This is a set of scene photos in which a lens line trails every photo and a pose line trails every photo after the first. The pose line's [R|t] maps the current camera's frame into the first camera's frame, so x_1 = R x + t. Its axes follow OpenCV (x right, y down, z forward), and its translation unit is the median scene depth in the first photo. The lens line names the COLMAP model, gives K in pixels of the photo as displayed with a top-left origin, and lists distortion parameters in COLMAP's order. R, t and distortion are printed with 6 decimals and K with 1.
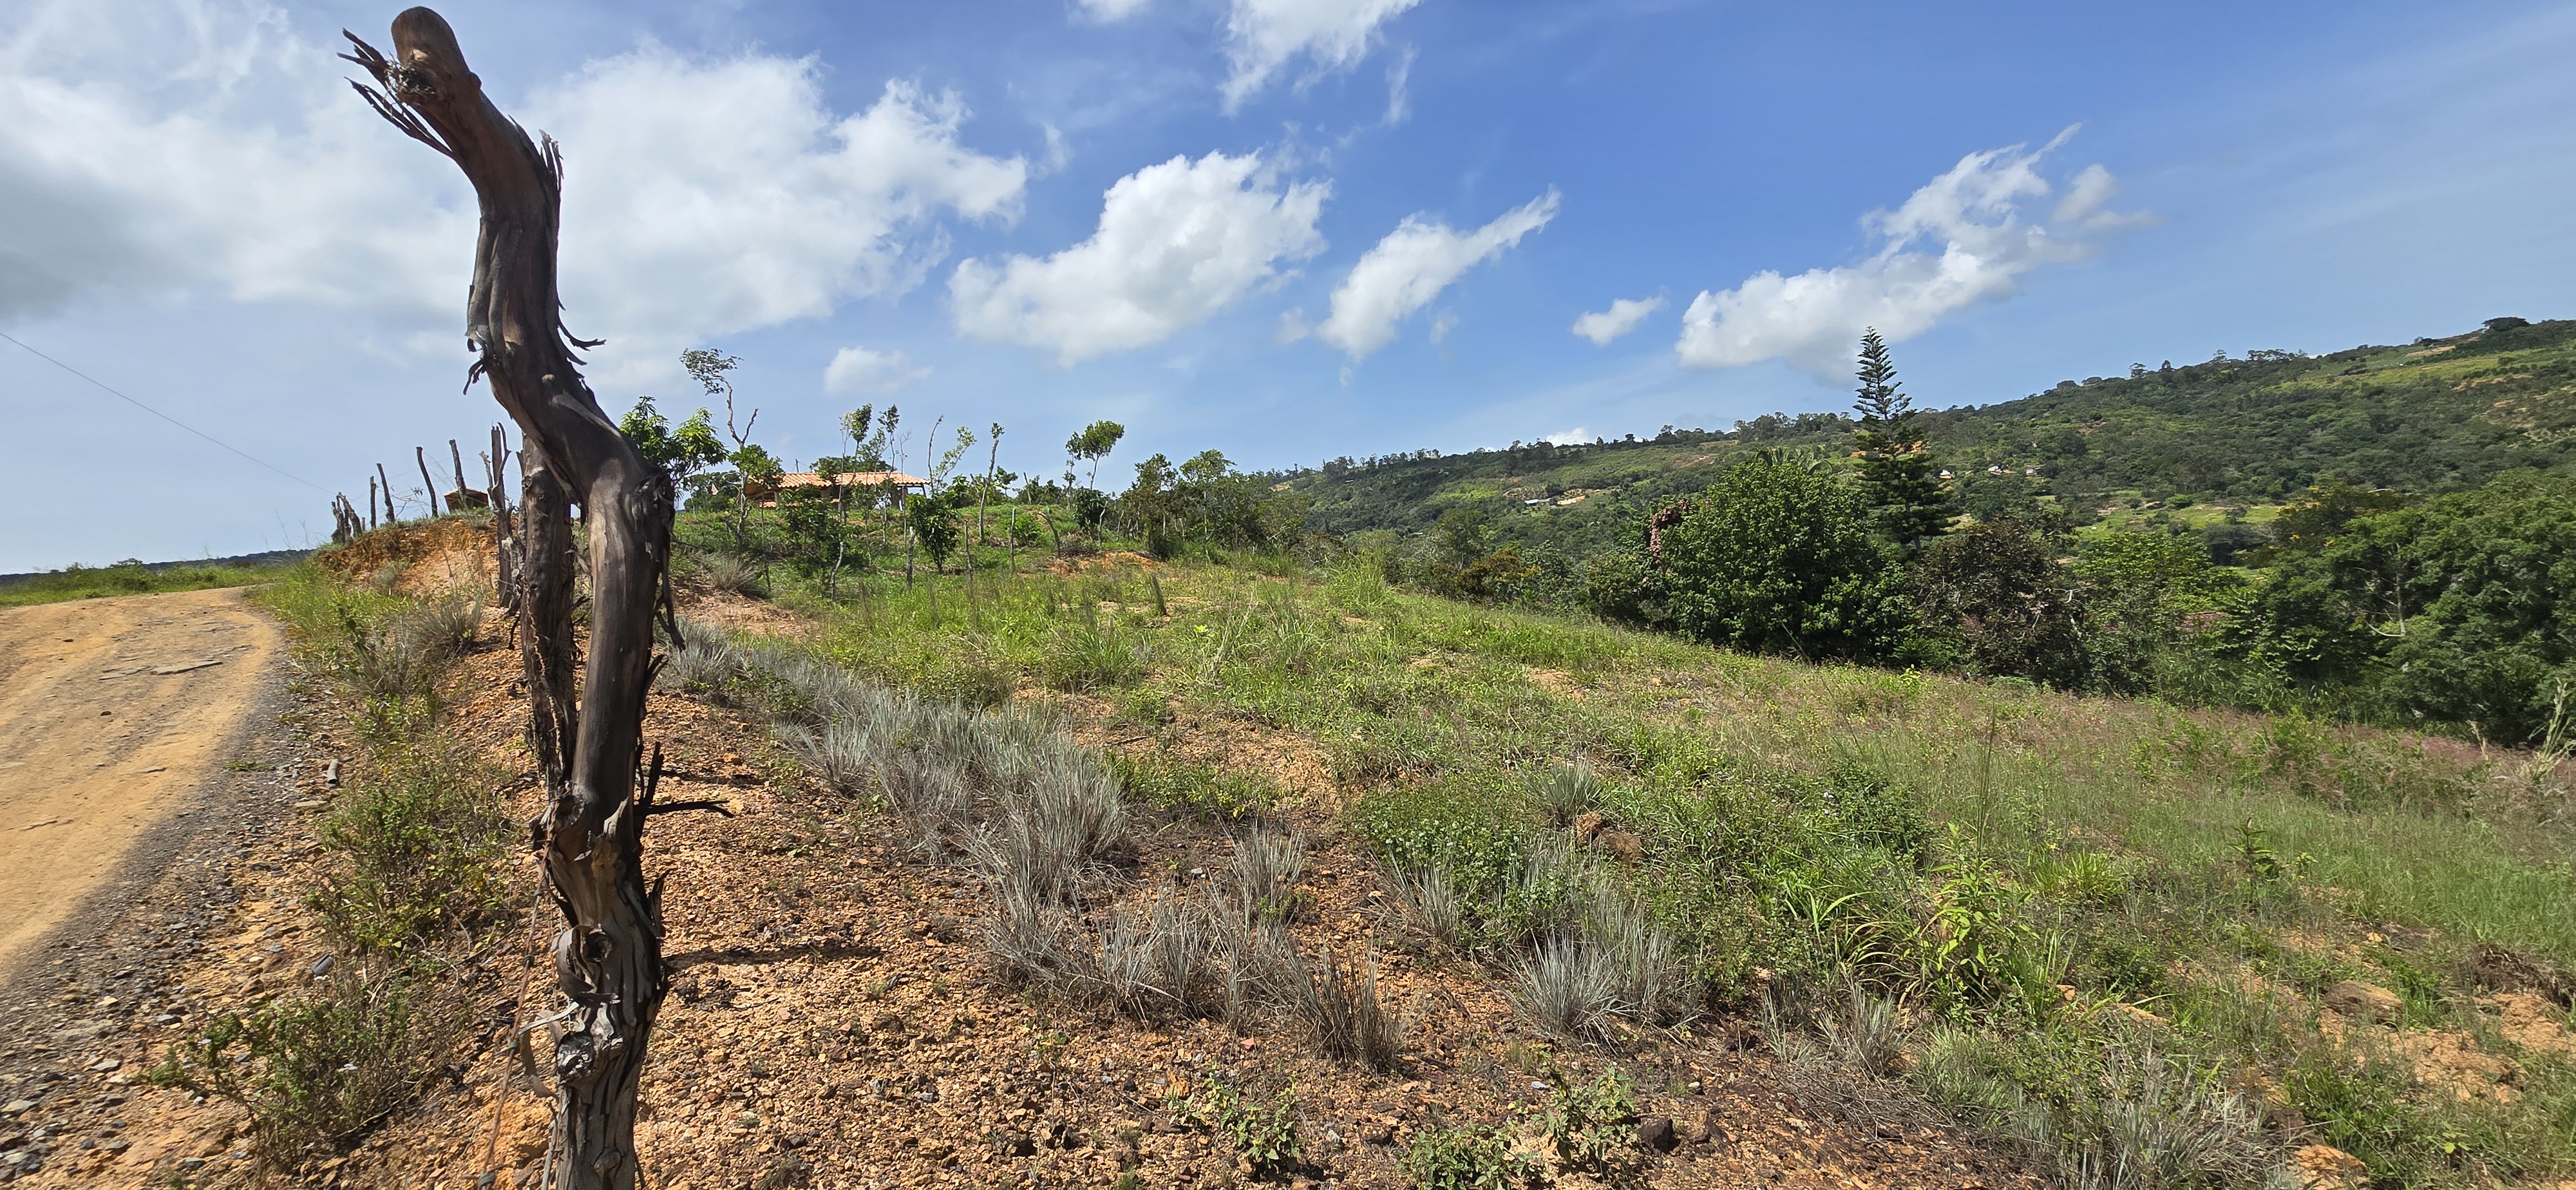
lens RADIAL K [[1050.1, 0, 1287.7], [0, 1050.1, 585.3], [0, 0, 1]] dist [-0.002589, -0.000539]
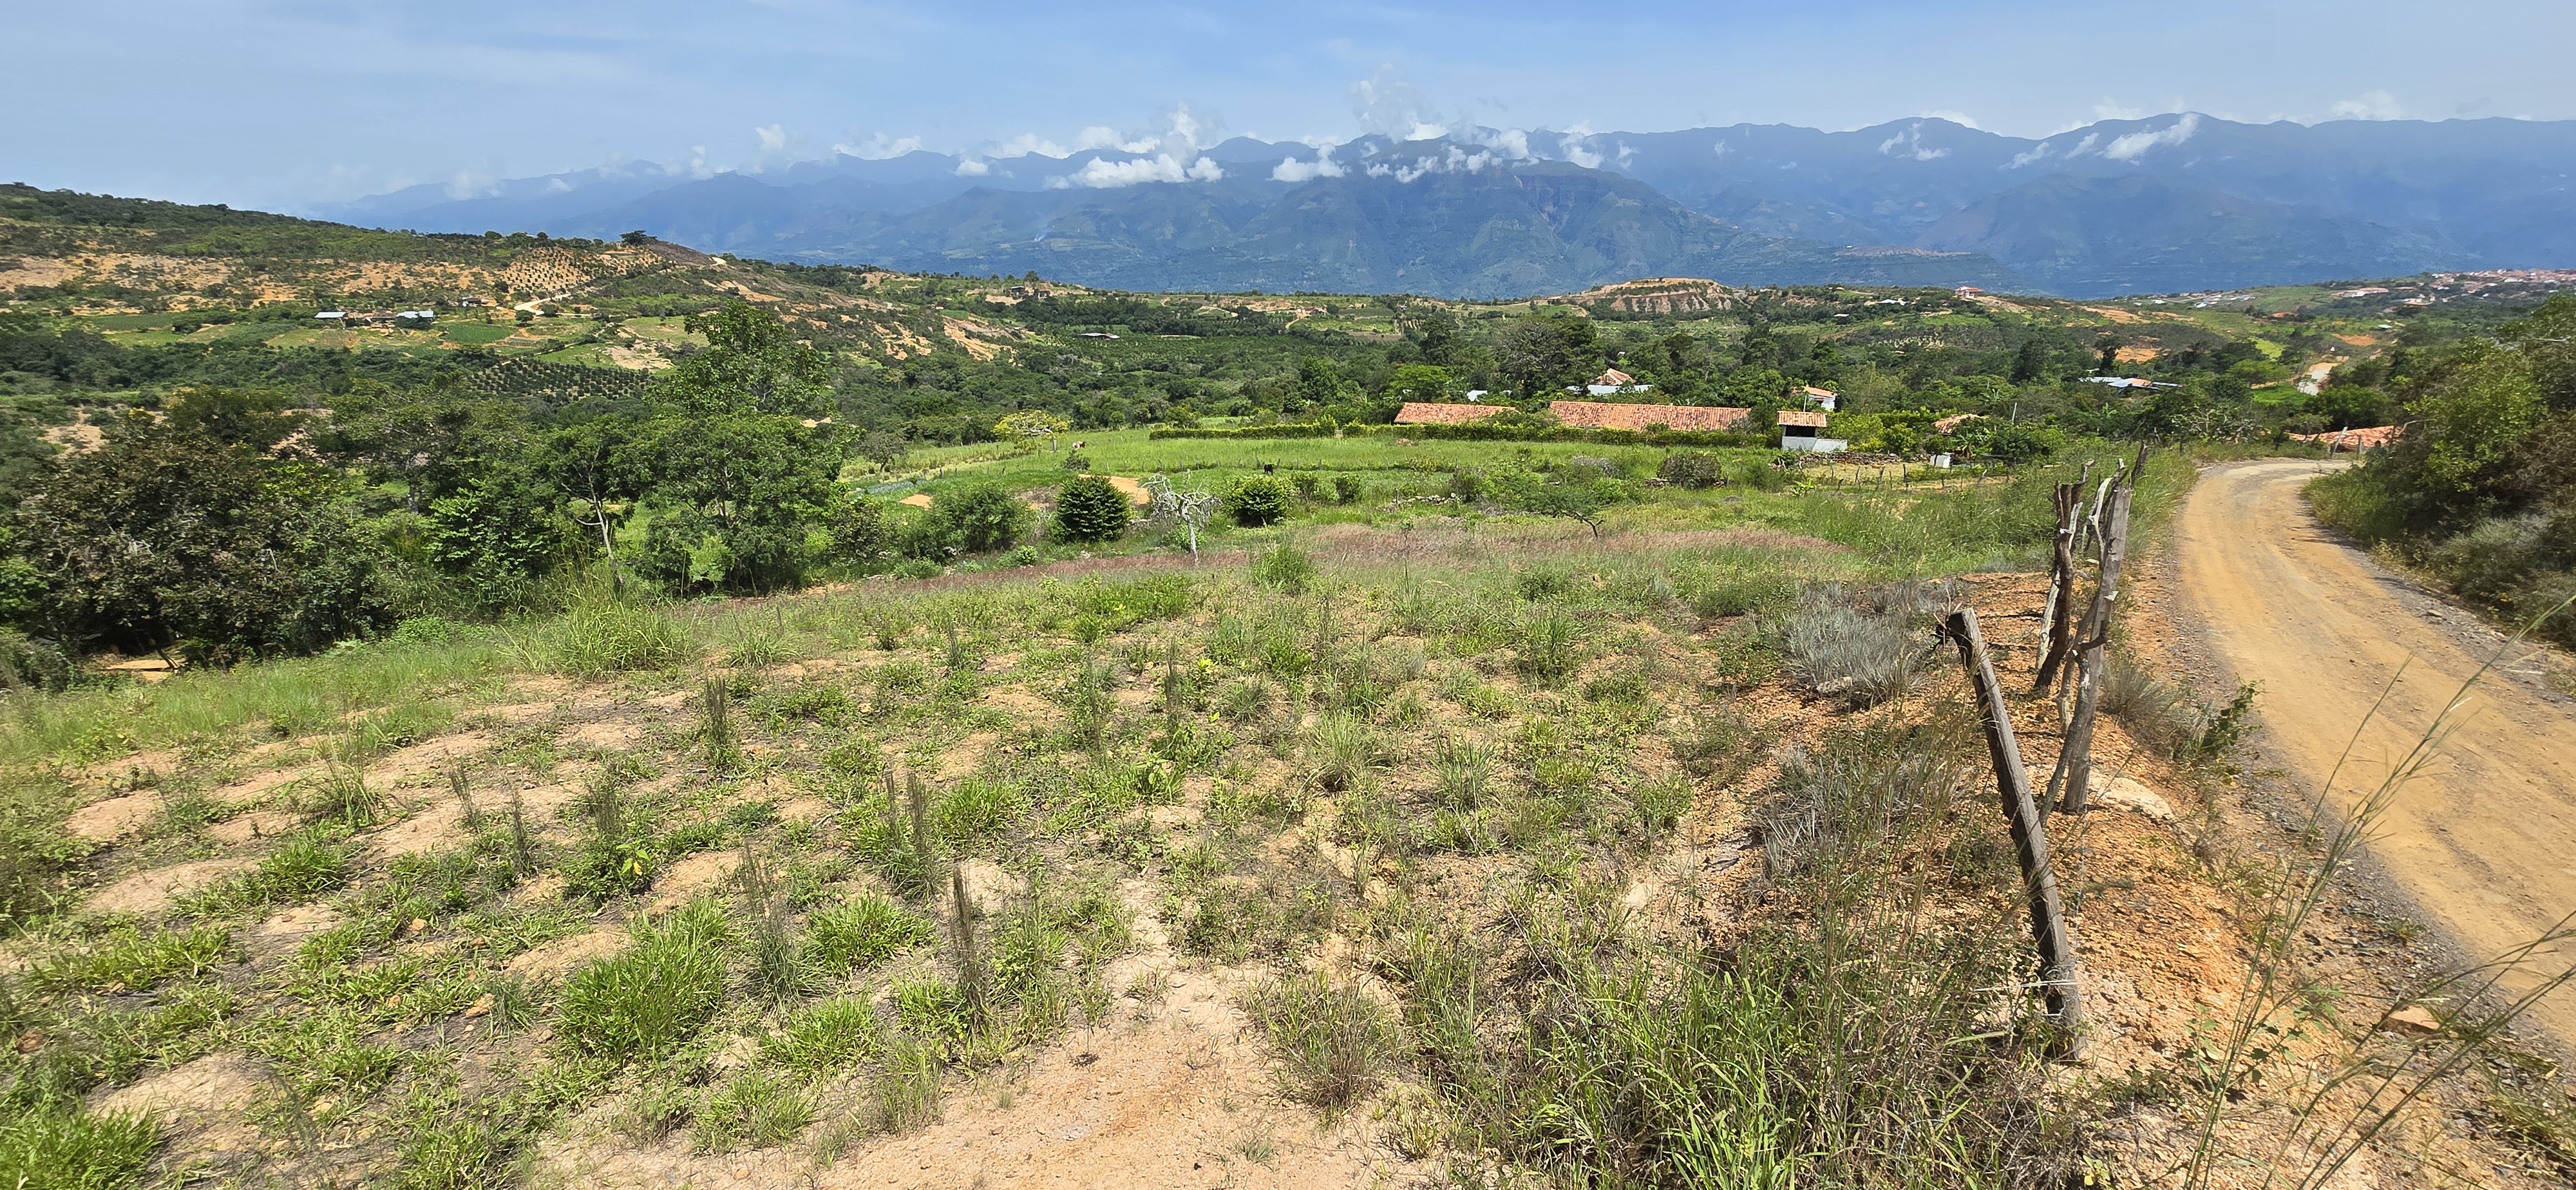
lens RADIAL K [[1050.1, 0, 1287.7], [0, 1050.1, 585.3], [0, 0, 1]] dist [-0.002589, -0.000539]
pose [[-0.288172, -0.172243, 0.941960, -0.299116], [0.058695, 0.978663, 0.196911, -0.059744], [-0.955778, 0.112033, -0.271913, 0.407047]]
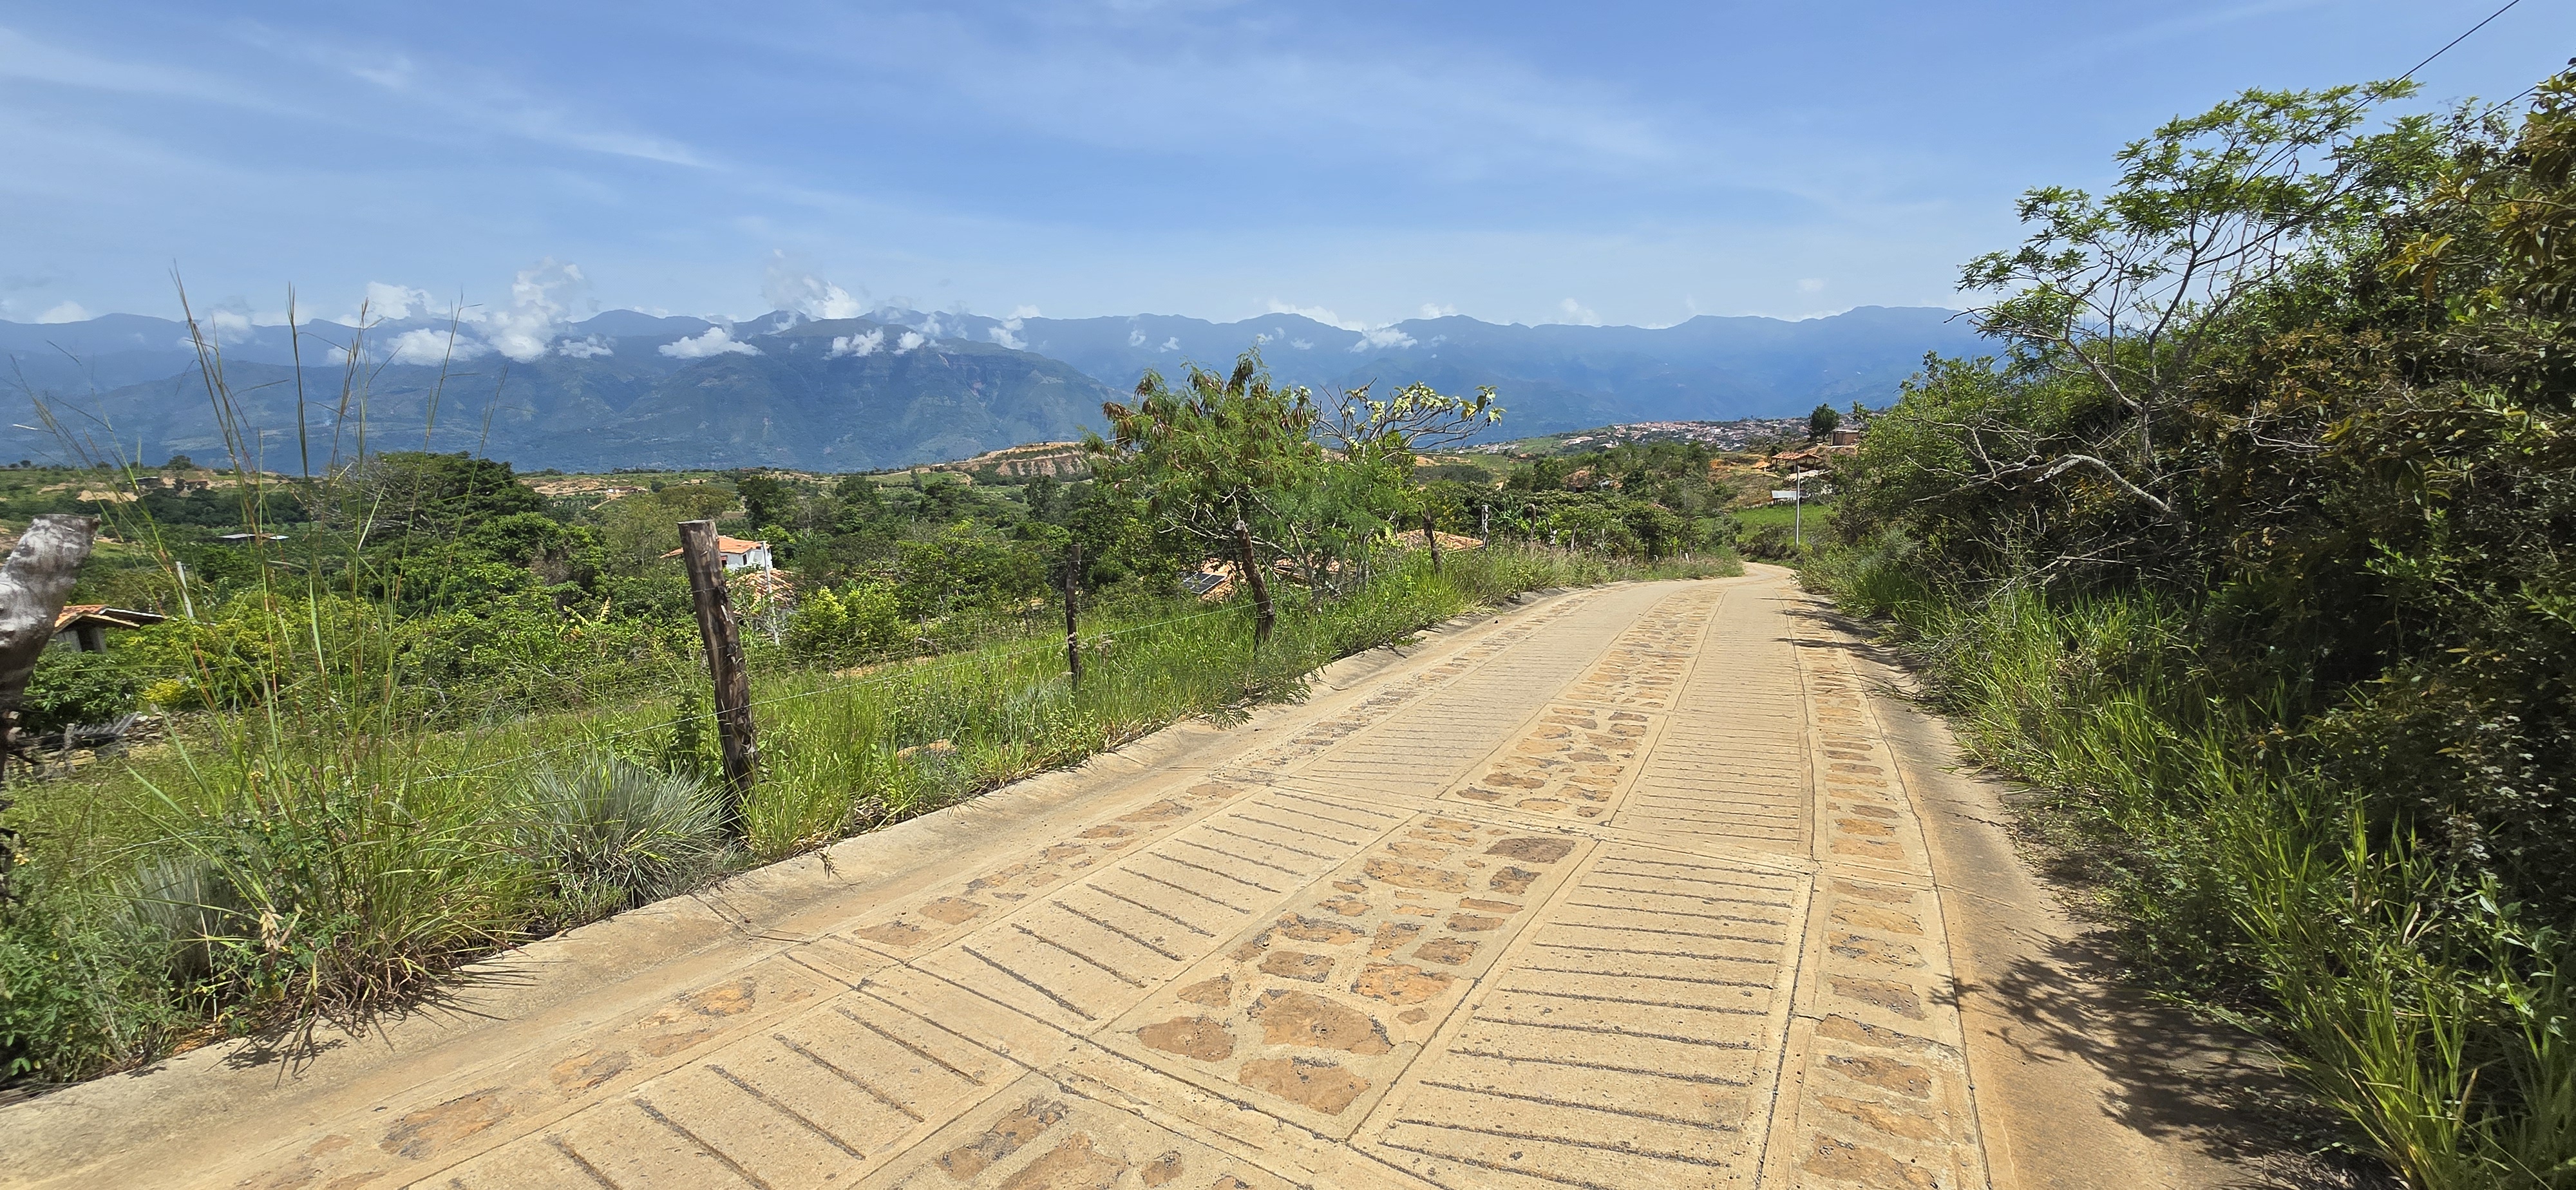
lens RADIAL K [[1050.1, 0, 1287.7], [0, 1050.1, 585.3], [0, 0, 1]] dist [-0.002589, -0.000539]
pose [[-0.711474, 0.026494, 0.702212, 0.458212], [0.123003, 0.988556, 0.087328, 0.153536], [-0.691863, 0.148506, -0.706591, -1.803298]]
